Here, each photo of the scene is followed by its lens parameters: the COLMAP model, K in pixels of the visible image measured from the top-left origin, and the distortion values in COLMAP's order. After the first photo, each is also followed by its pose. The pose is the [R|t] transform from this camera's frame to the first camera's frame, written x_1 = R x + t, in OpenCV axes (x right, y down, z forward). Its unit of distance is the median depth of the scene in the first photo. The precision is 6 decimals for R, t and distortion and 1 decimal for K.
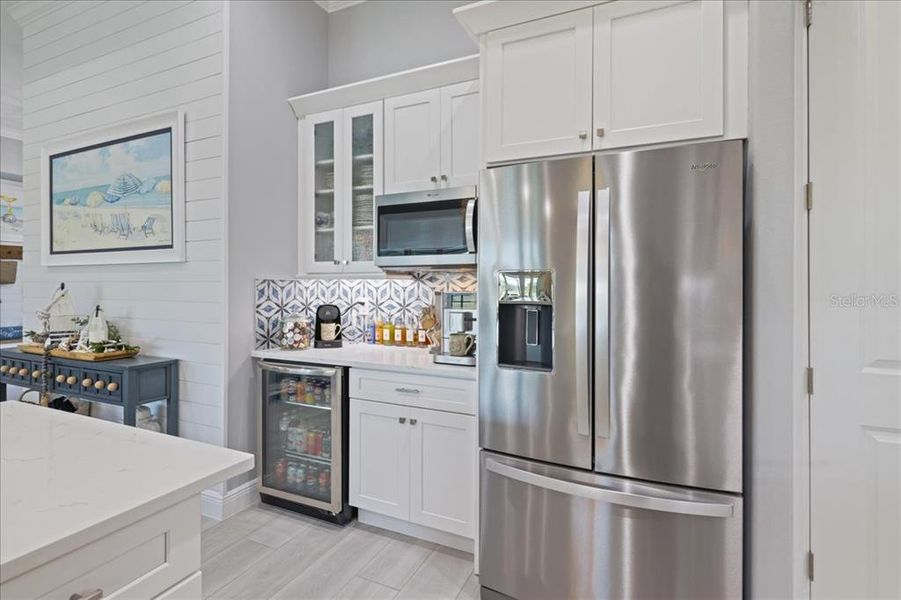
lens RADIAL K [[430.3, 0, 450.2], [0, 430.3, 294.9], [0, 0, 1]] dist [0.002118, 0.000247]
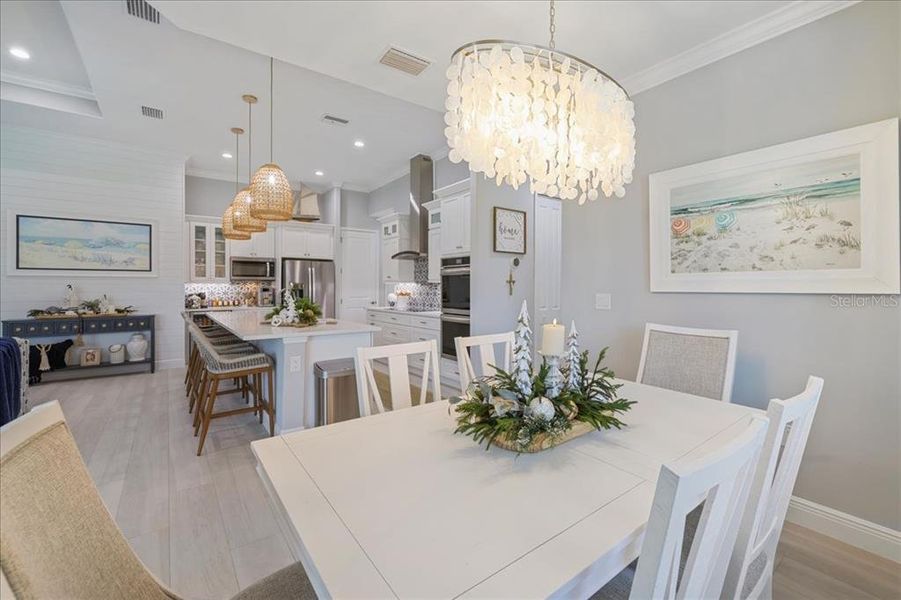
lens RADIAL K [[379.4, 0, 450.8], [0, 379.4, 292.6], [0, 0, 1]] dist [0.001024, 0.000079]
pose [[0.487049, -0.016721, 0.873214, -1.641830], [0.016480, 0.999815, 0.009954, 0.022549], [-0.873219, 0.009542, 0.487235, -1.562682]]
